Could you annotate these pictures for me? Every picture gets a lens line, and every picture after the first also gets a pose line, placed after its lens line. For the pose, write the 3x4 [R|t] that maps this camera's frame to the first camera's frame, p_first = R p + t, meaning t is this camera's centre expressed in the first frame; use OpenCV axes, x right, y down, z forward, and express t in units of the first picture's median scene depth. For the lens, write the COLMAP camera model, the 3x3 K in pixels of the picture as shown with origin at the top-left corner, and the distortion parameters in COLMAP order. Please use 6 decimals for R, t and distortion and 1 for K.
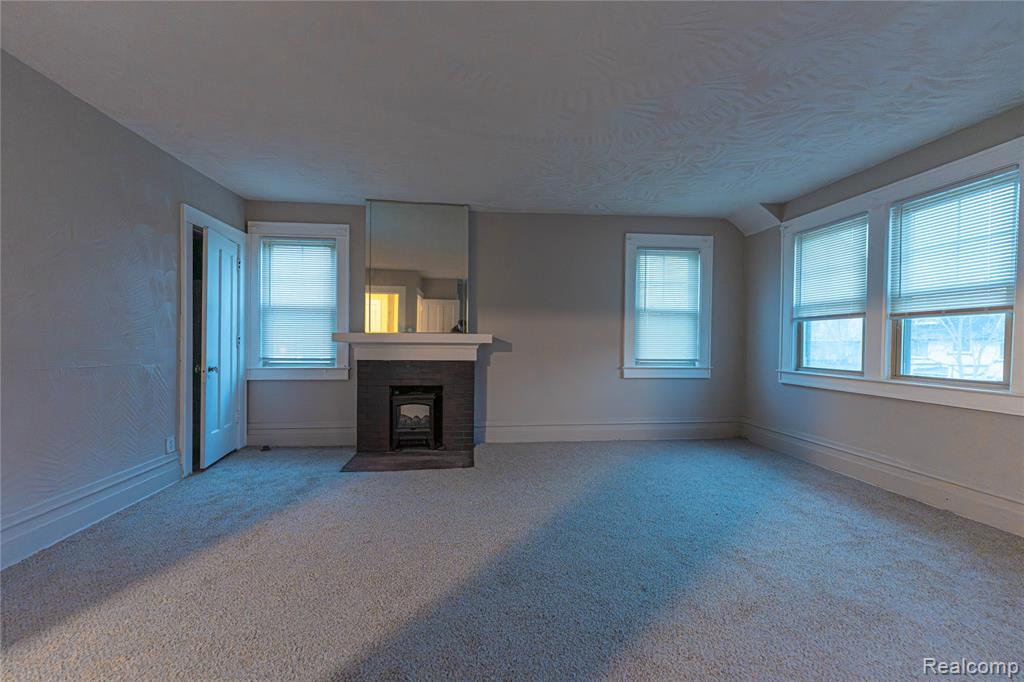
lens RADIAL K [[423.2, 0, 506.0], [0, 423.2, 342.9], [0, 0, 1]] dist [0.001800, 0.000197]
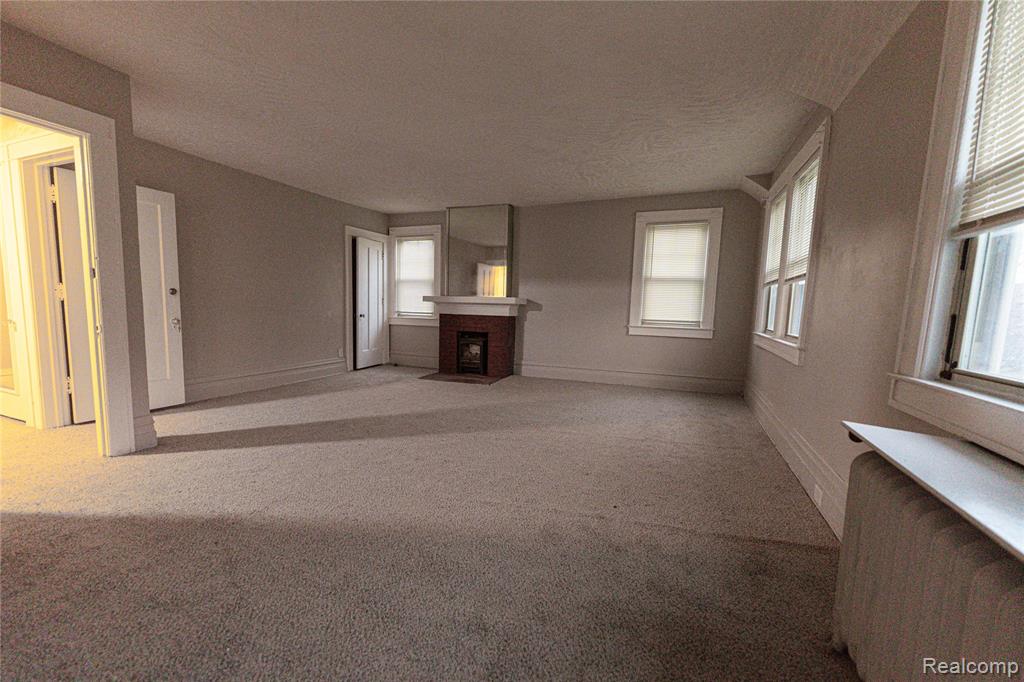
lens RADIAL K [[423.2, 0, 506.0], [0, 423.2, 342.9], [0, 0, 1]] dist [0.001800, 0.000197]
pose [[0.879911, 0.055797, -0.471851, 0.592506], [-0.018112, 0.996298, 0.084037, 0.011999], [0.474793, -0.065399, 0.877664, -0.257382]]
